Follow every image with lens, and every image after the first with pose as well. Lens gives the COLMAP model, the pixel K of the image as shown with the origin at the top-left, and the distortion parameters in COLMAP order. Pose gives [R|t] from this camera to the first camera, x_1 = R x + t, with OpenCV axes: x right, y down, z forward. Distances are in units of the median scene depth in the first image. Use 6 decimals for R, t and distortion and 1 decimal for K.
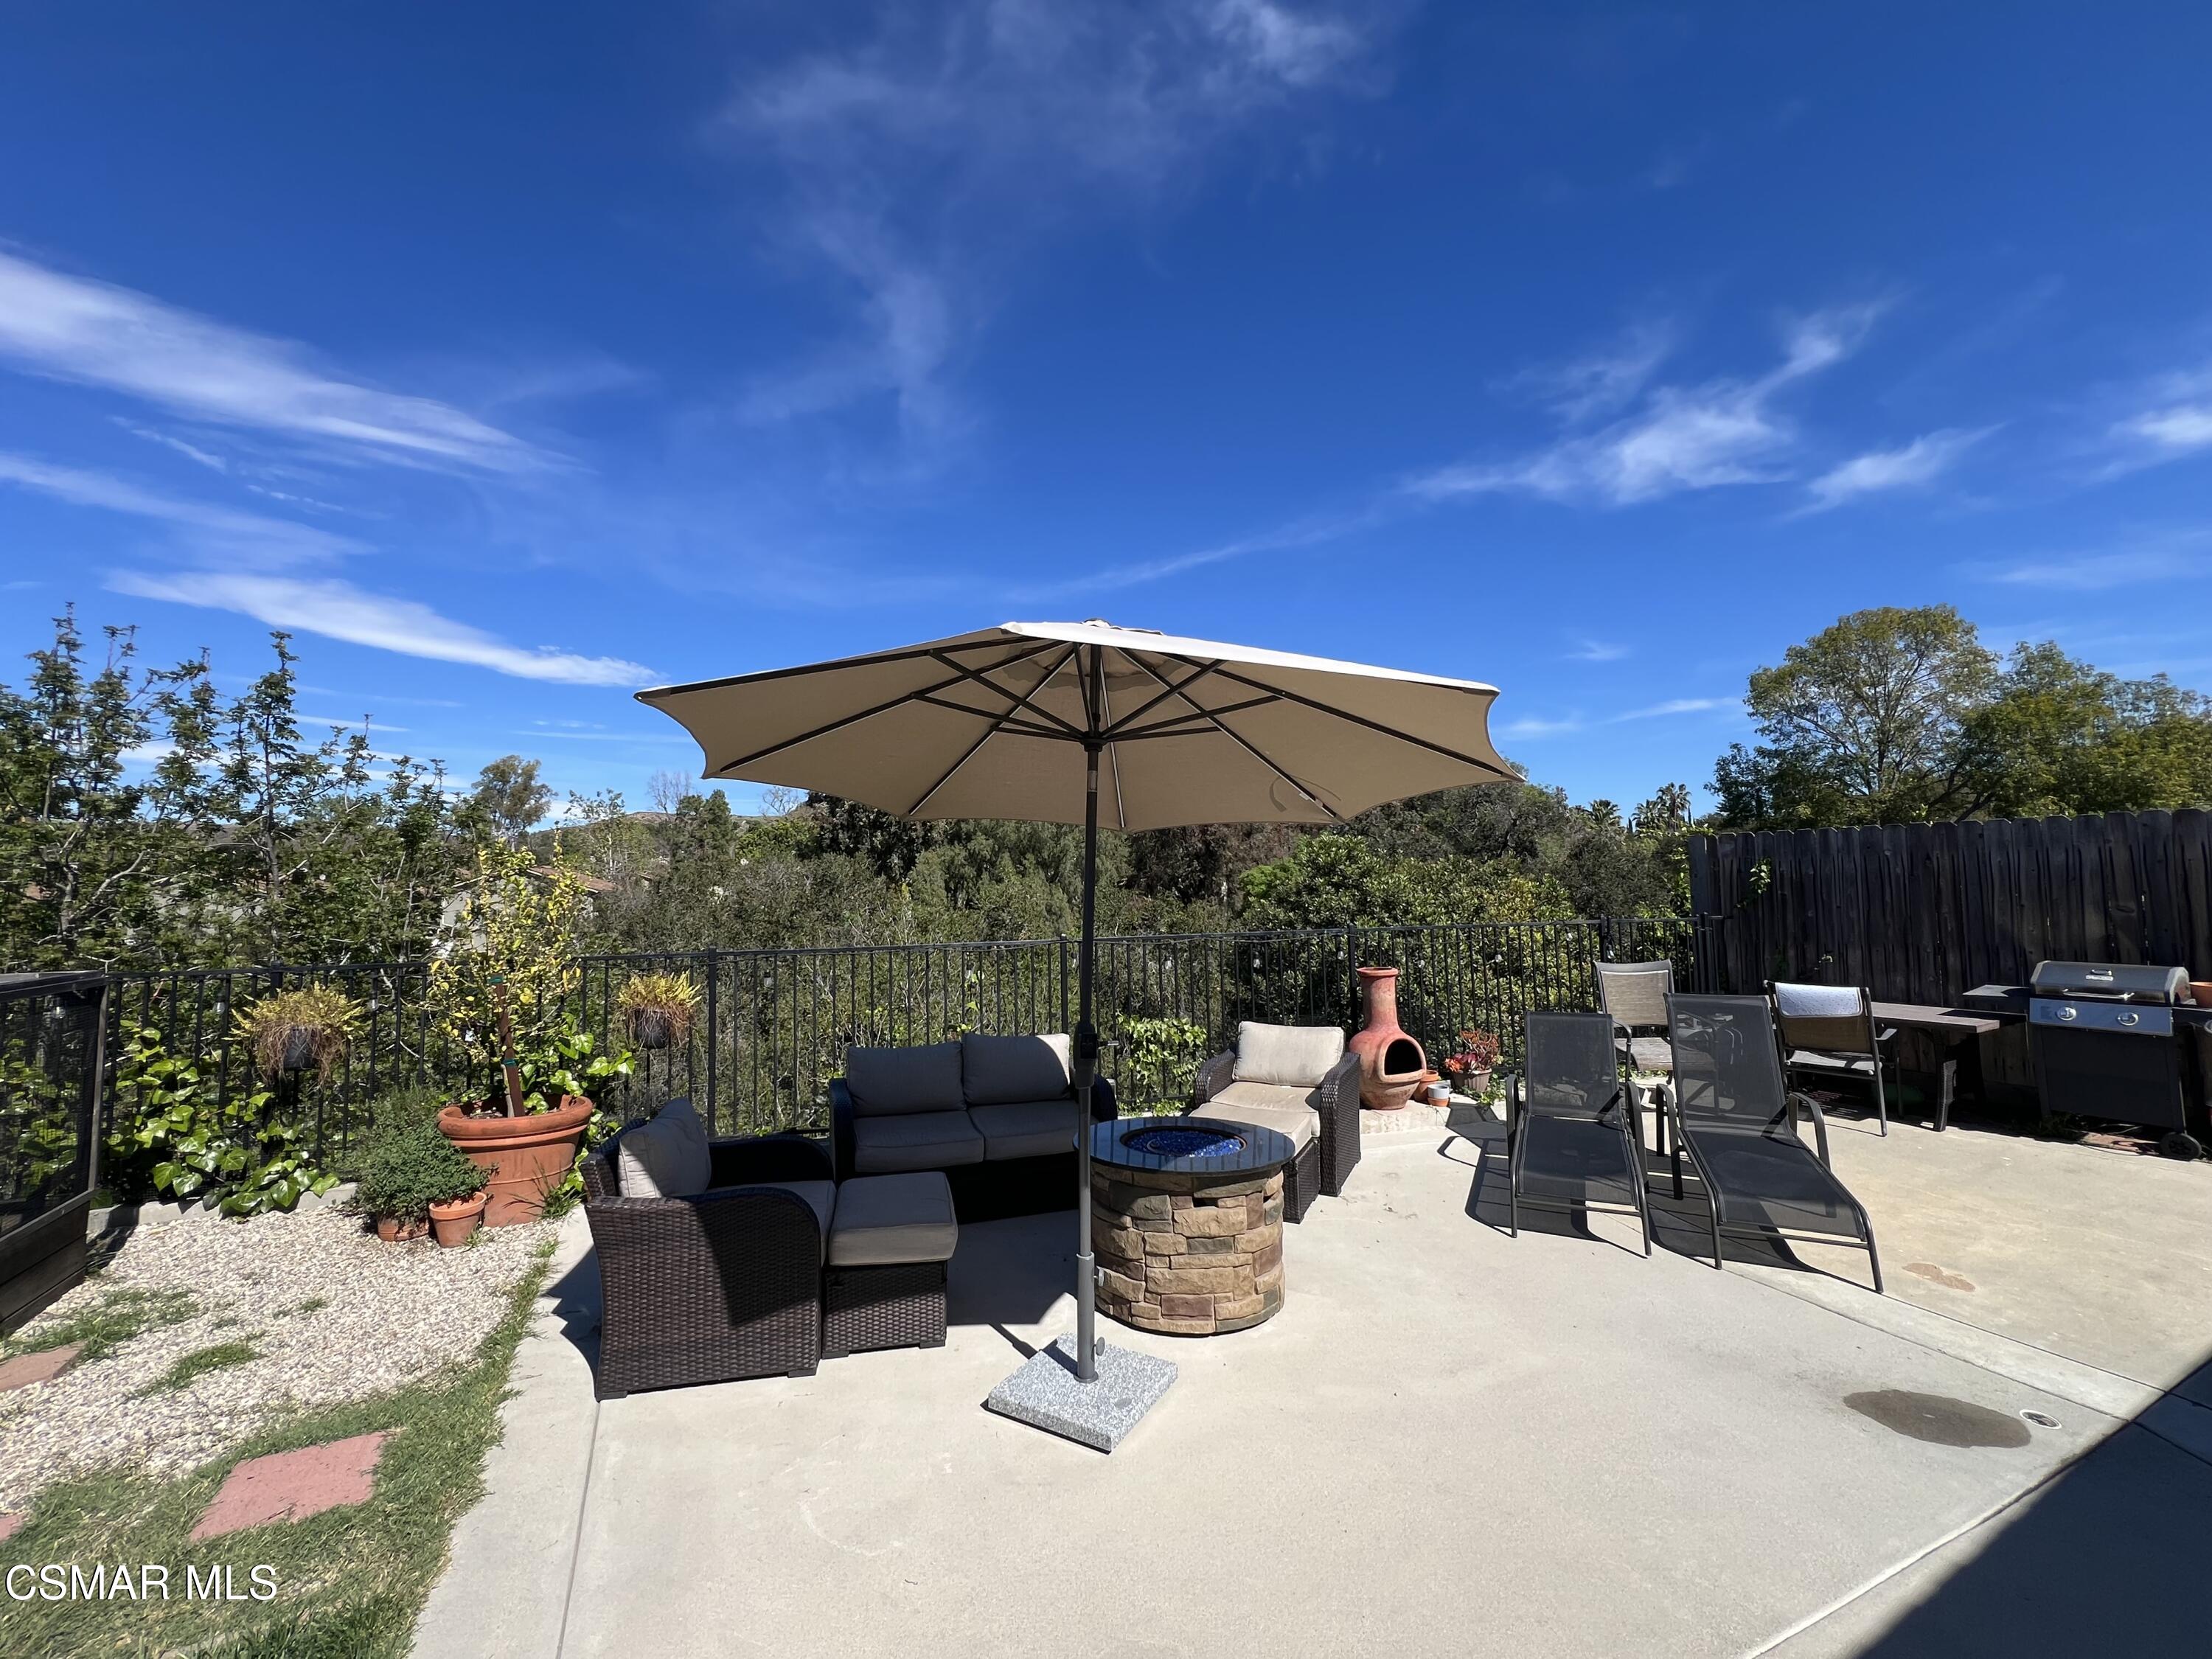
lens RADIAL K [[889.2, 0, 1114.2], [0, 889.2, 840.3], [0, 0, 1]] dist [-0.004416, -0.000046]
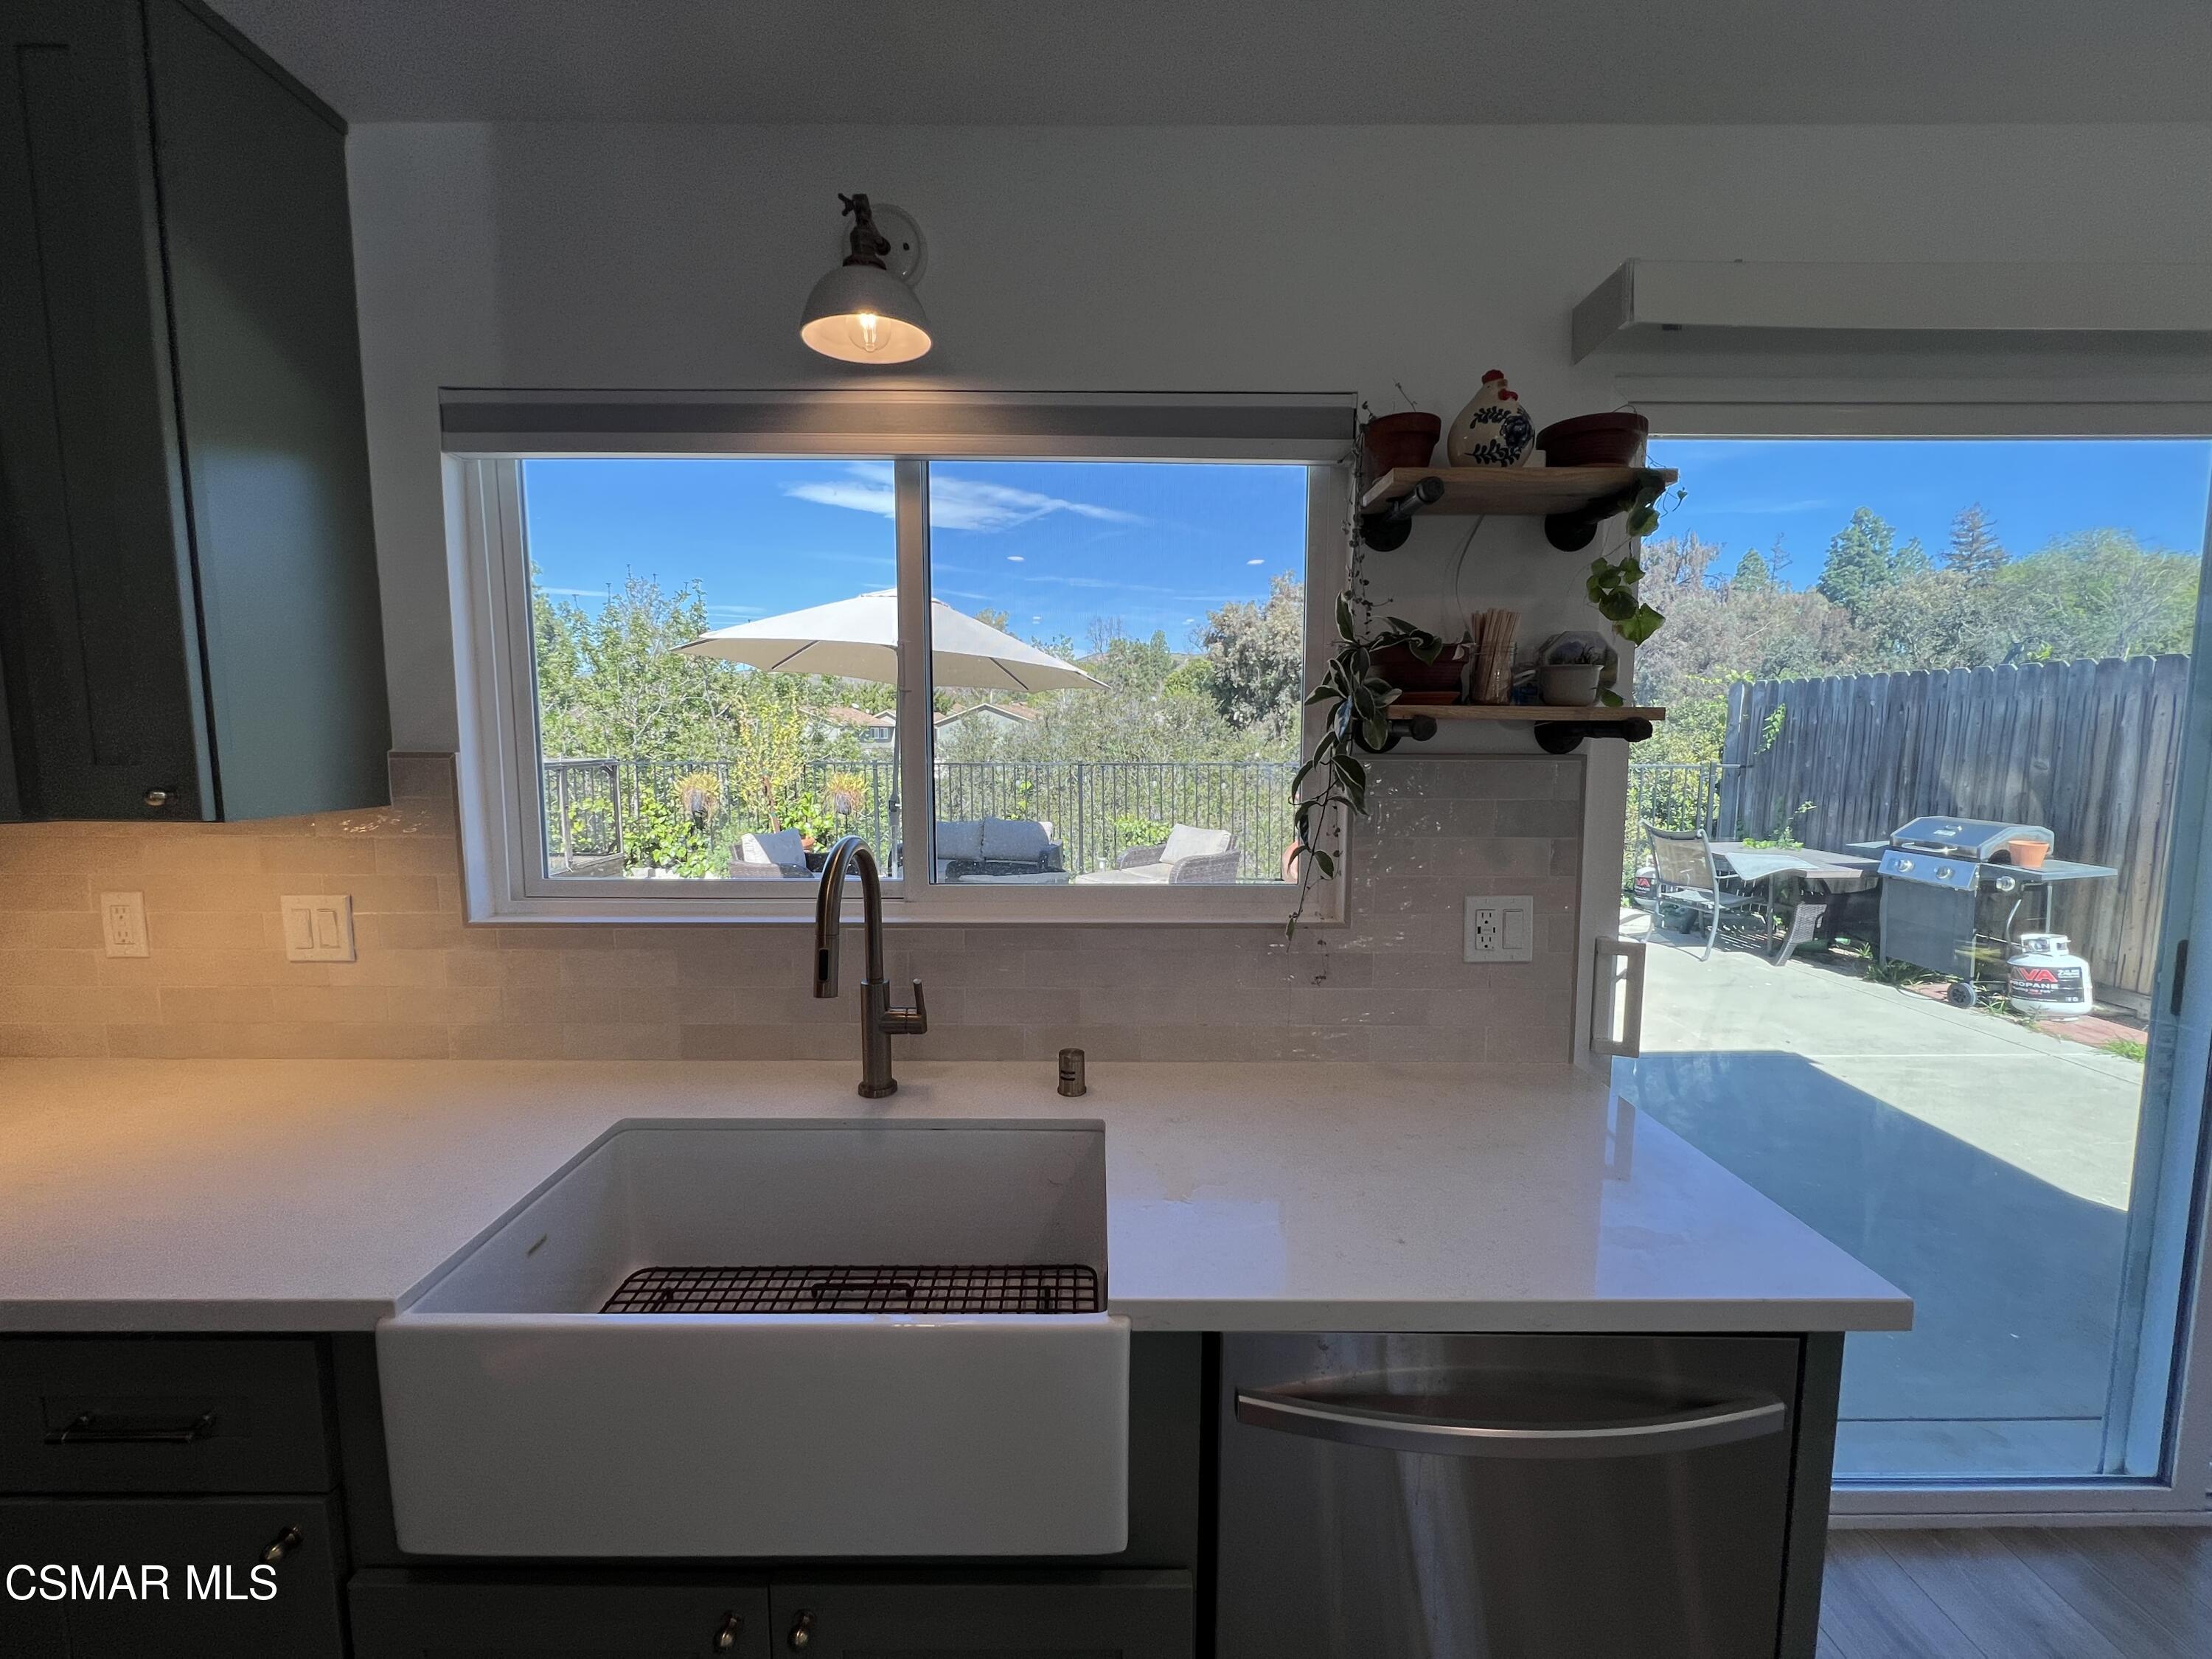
lens RADIAL K [[889.2, 0, 1101.8], [0, 889.2, 826.5], [0, 0, 1]] dist [-0.004416, -0.000046]
pose [[0.885206, 0.064488, -0.460708, 0.698424], [0.013484, 0.986372, 0.163977, -0.027511], [0.465004, -0.151366, 0.872273, -0.303147]]
